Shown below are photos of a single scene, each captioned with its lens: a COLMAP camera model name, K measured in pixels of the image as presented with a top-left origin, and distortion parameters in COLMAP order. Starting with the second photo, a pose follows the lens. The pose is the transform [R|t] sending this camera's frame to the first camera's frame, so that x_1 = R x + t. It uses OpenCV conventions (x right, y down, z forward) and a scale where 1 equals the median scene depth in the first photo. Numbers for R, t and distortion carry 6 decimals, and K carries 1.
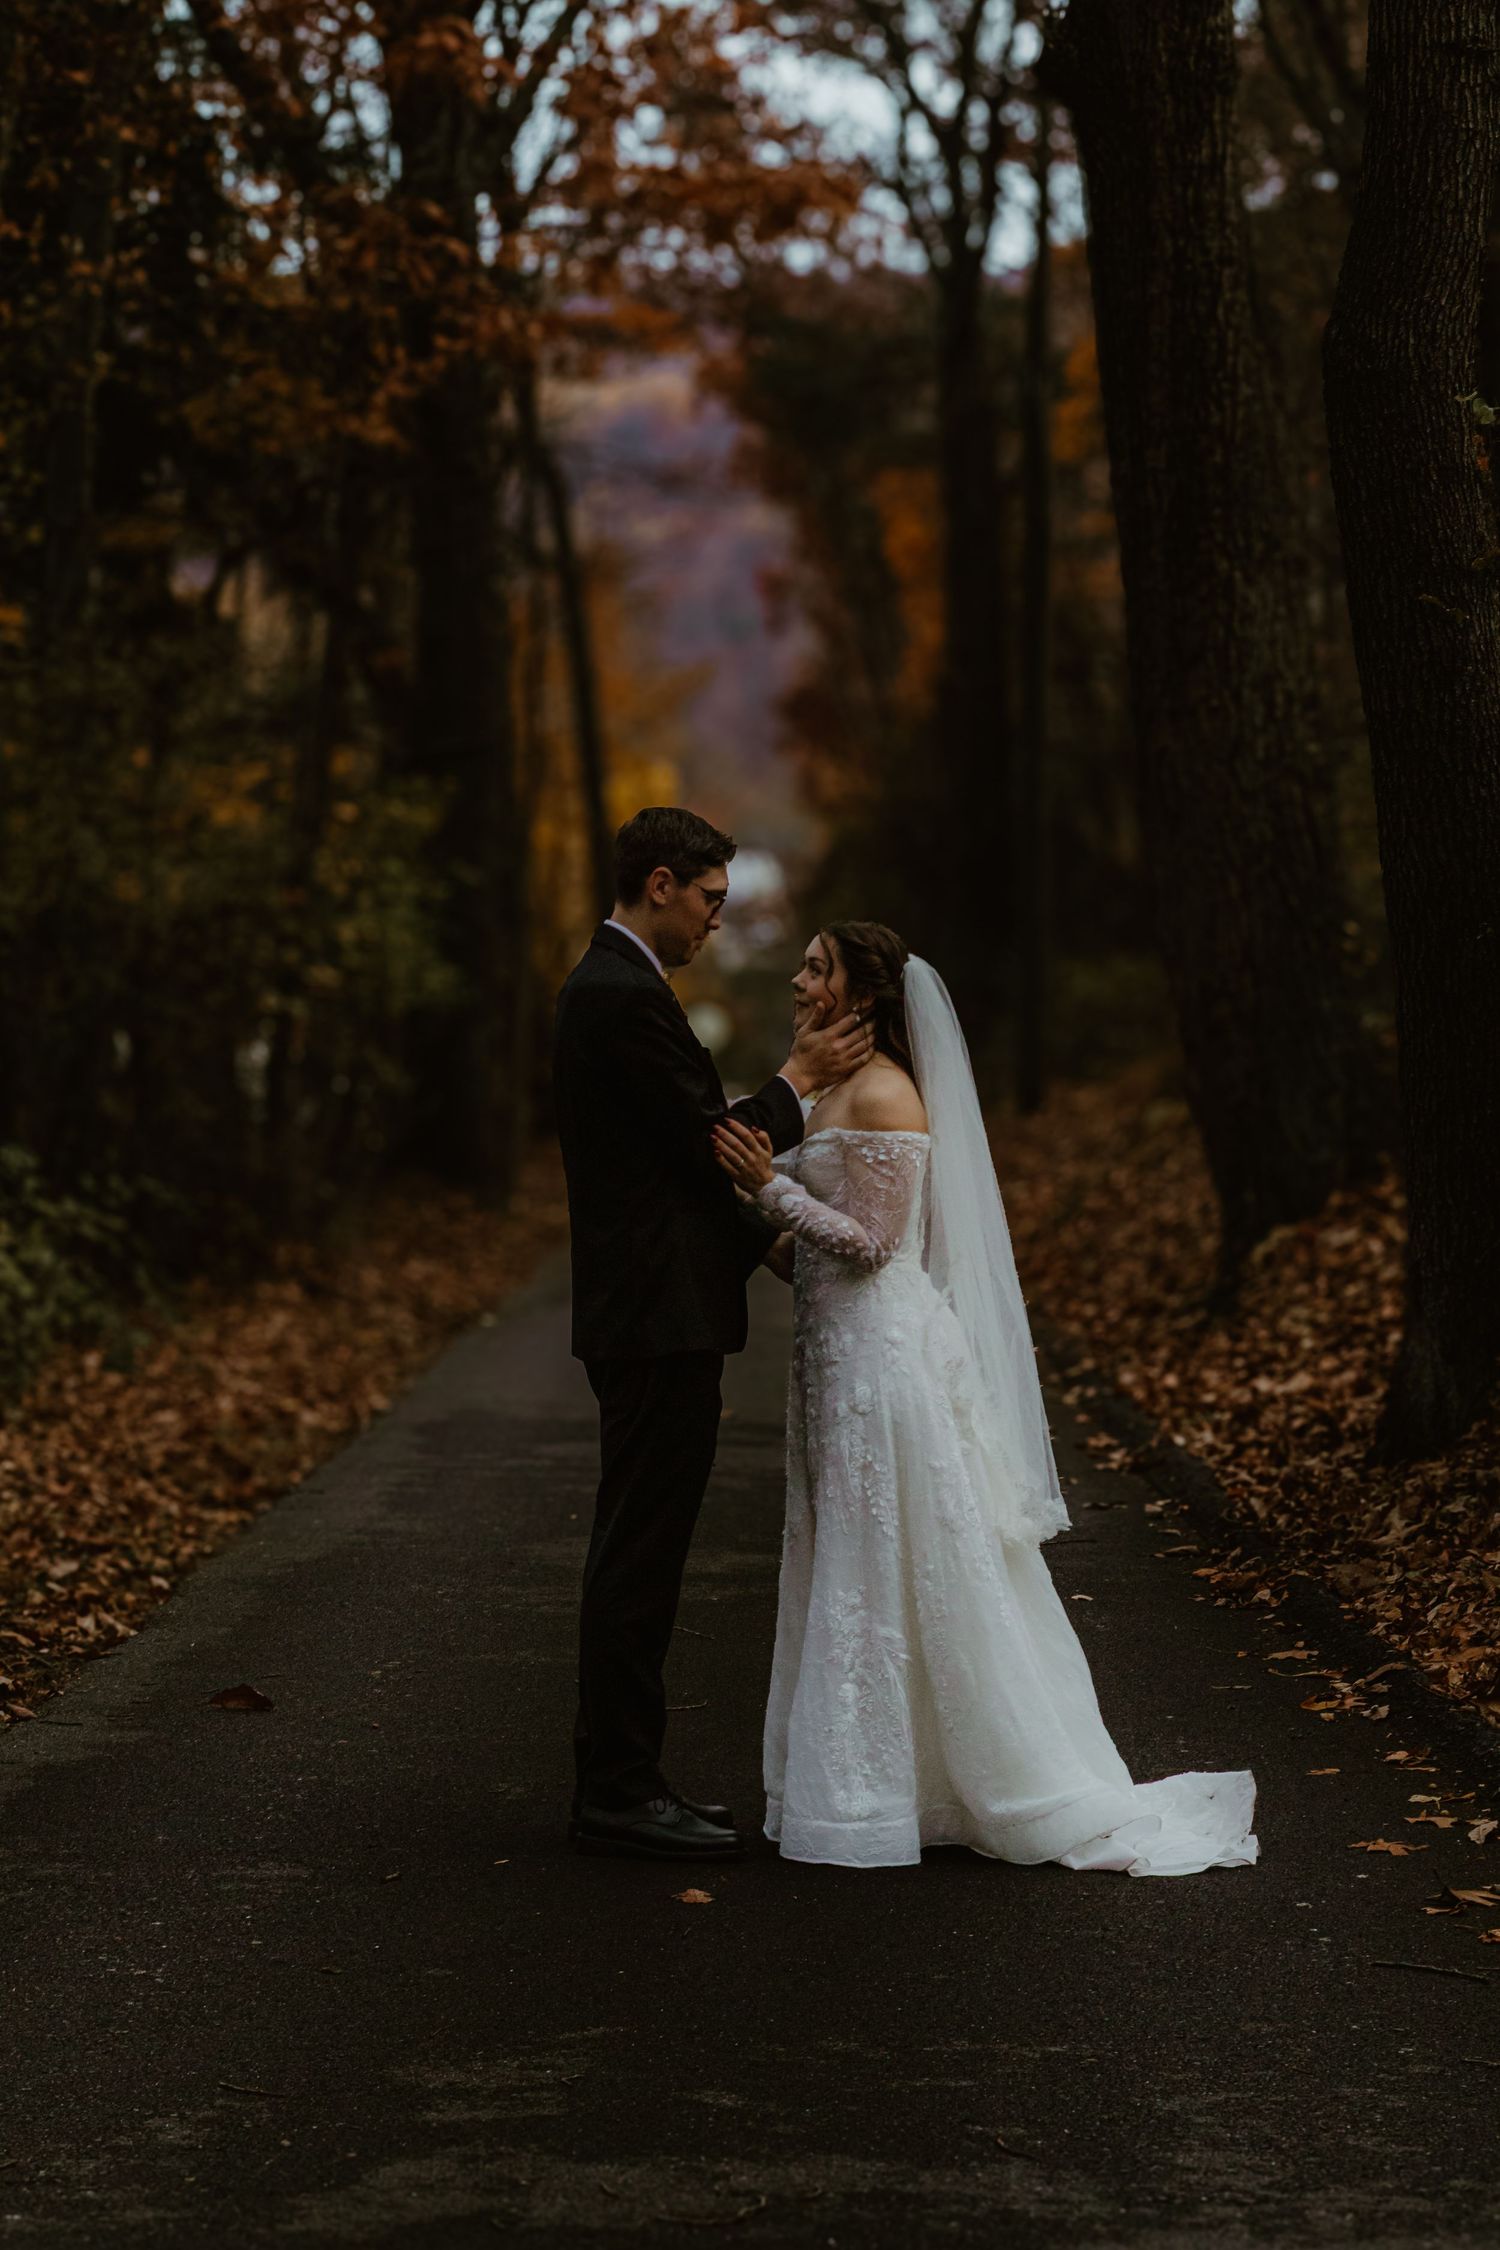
lens RADIAL K [[5077.0, 0, 745.3], [0, 5077.0, 1249.6], [0, 0, 1]] dist [0.079667, -0.534881]
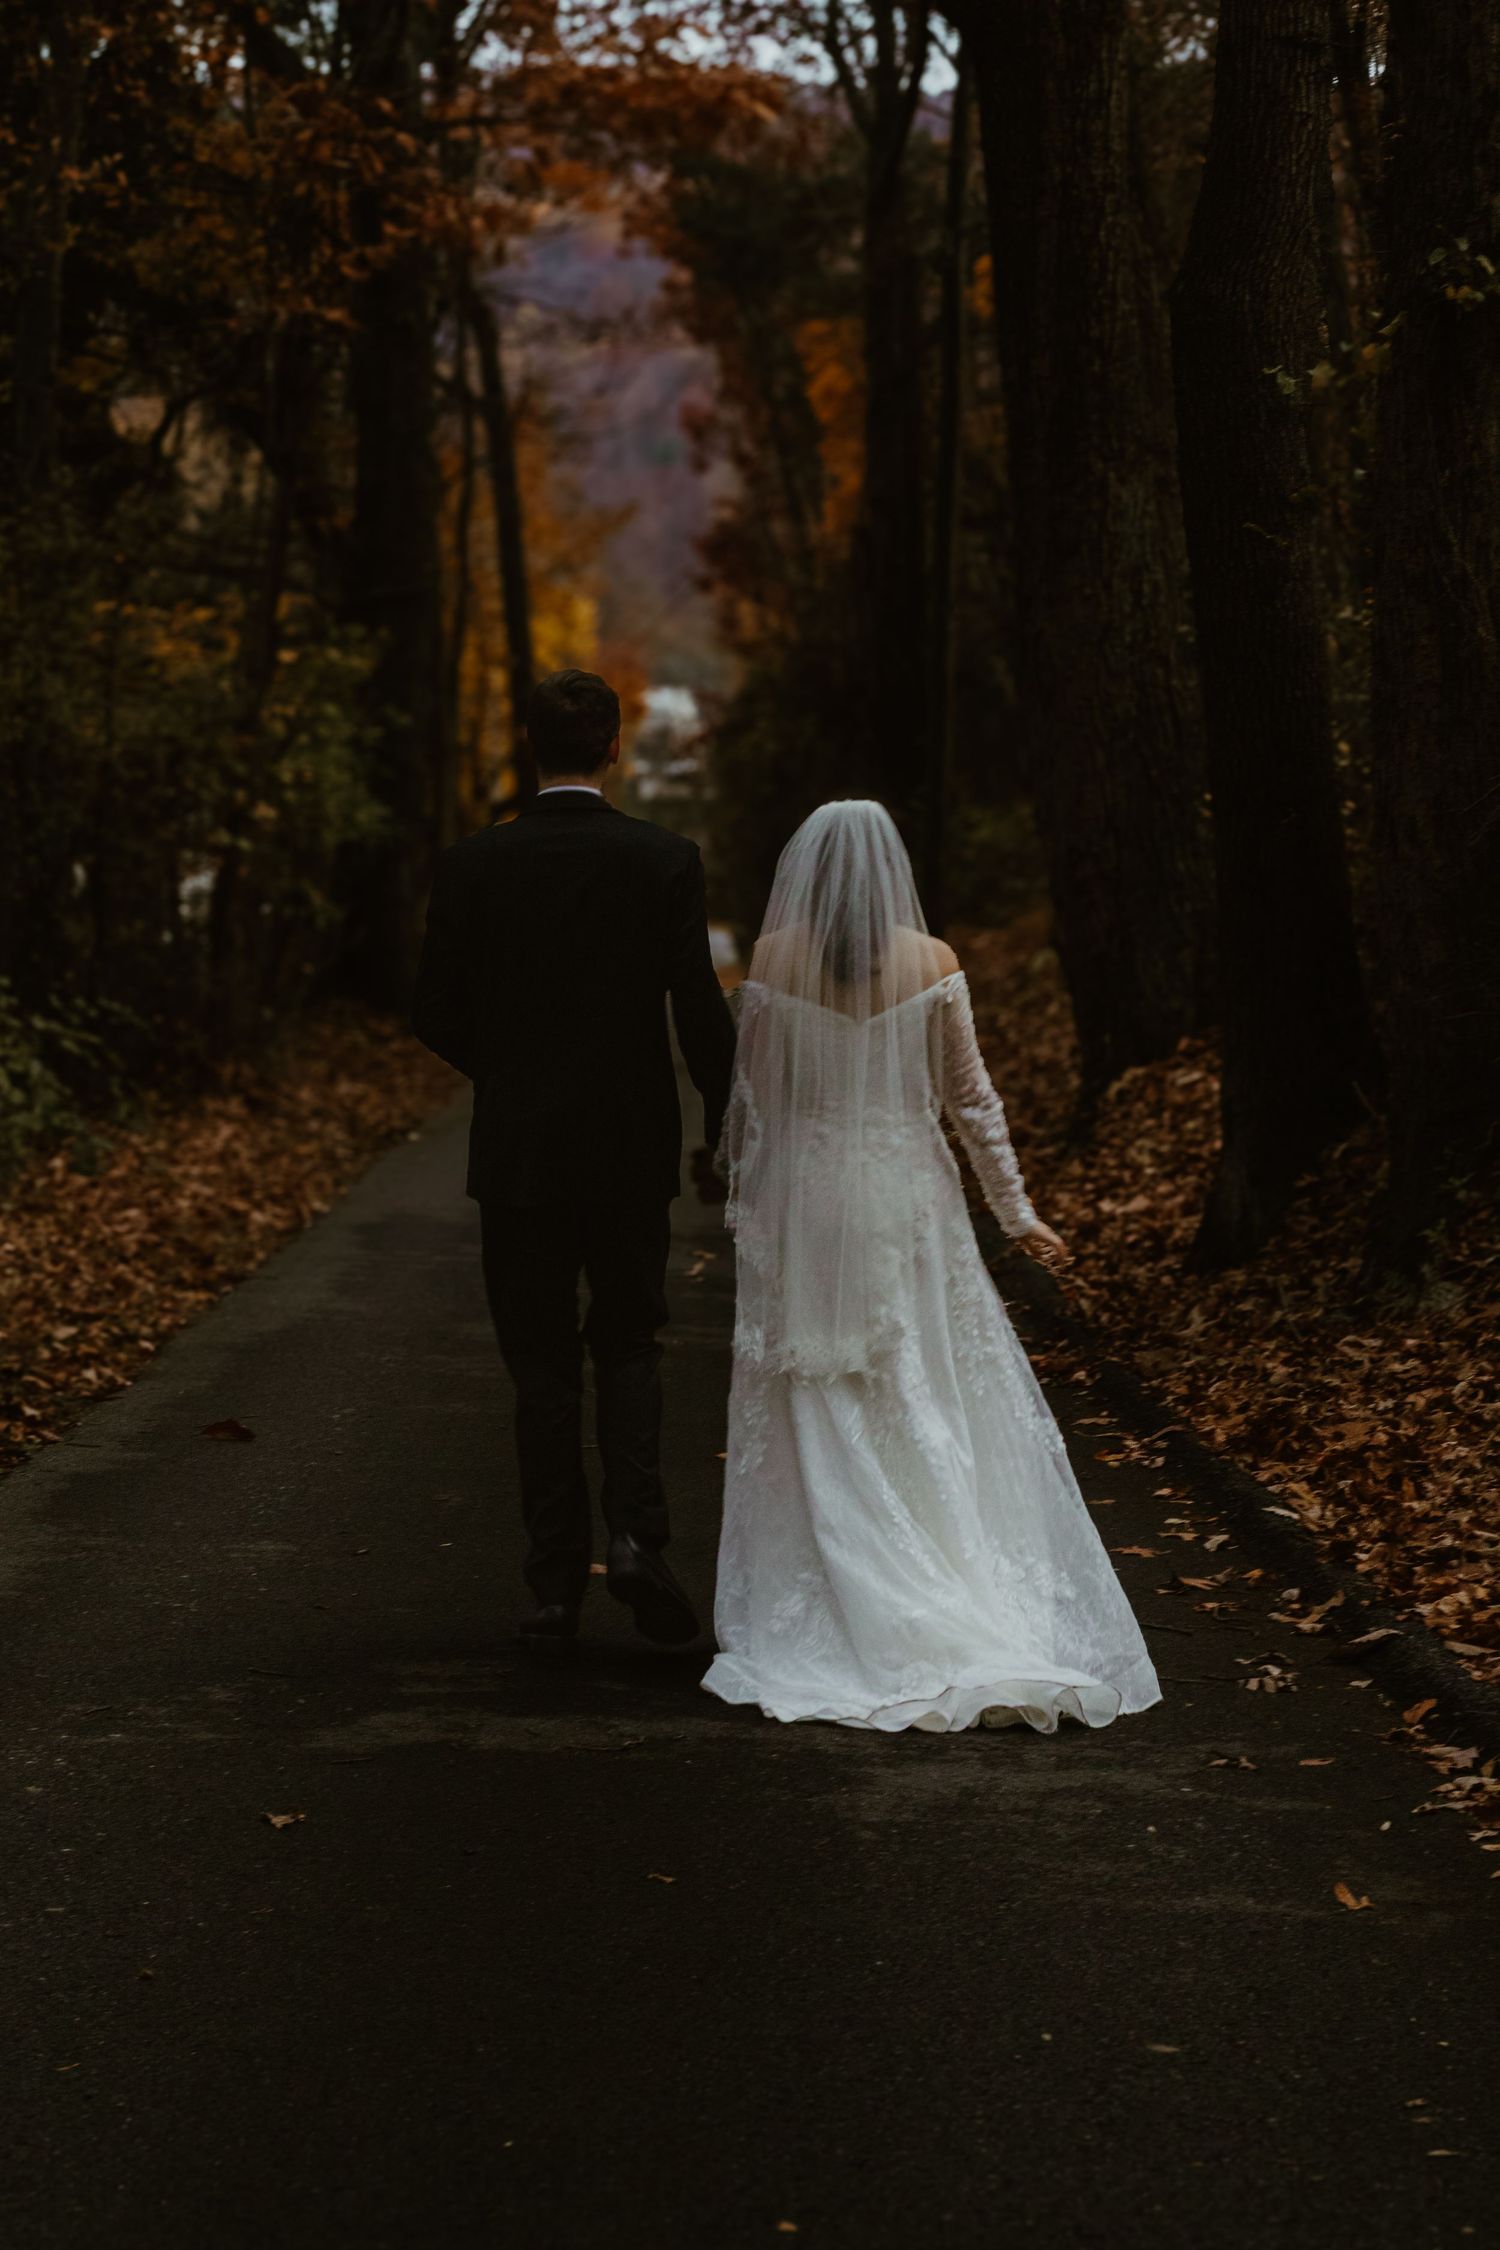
lens RADIAL K [[5077.0, 0, 745.3], [0, 5077.0, 1249.6], [0, 0, 1]] dist [0.079667, -0.534881]
pose [[0.999581, 0.022417, 0.018320, 0.000885], [-0.023012, 0.999192, 0.032958, 0.000769], [-0.017566, -0.033366, 0.999289, -0.108178]]
